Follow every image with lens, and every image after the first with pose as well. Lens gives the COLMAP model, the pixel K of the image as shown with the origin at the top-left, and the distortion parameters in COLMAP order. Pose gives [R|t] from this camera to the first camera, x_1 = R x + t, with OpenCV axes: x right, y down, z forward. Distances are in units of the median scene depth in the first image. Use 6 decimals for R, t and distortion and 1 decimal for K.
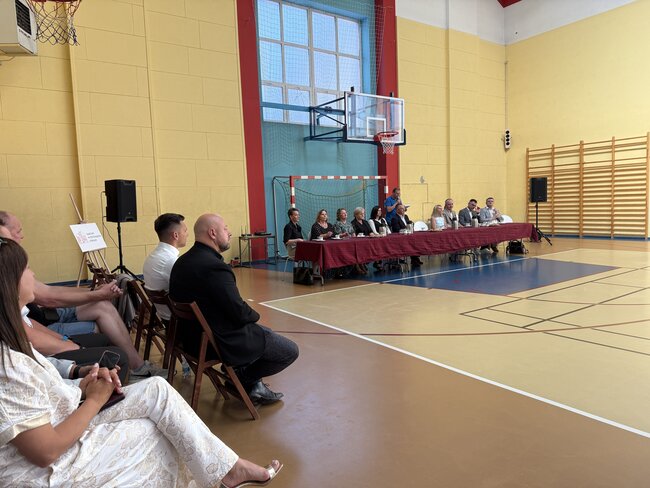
lens RADIAL K [[461.4, 0, 325.0], [0, 461.4, 244.0], [0, 0, 1]] dist [0.030958, -0.001697]
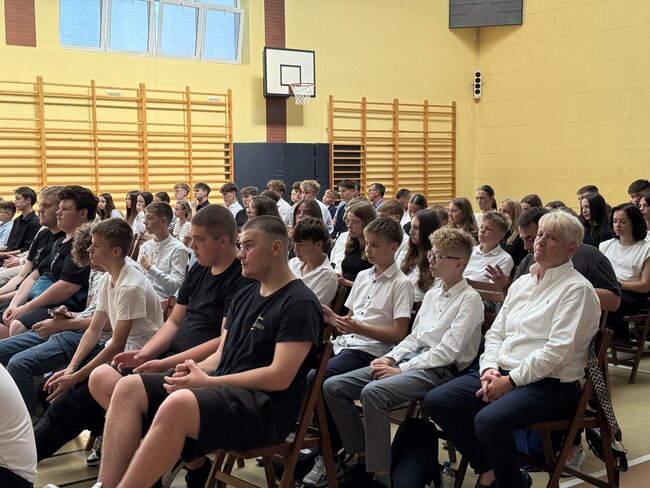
lens RADIAL K [[927.8, 0, 324.5], [0, 927.8, 234.1], [0, 0, 1]] dist [0.032418, 0.123720]
pose [[-0.049915, -0.027688, 0.998370, -0.811948], [0.100734, 0.994379, 0.032614, -0.078855], [-0.993661, 0.102198, -0.046845, 1.195245]]
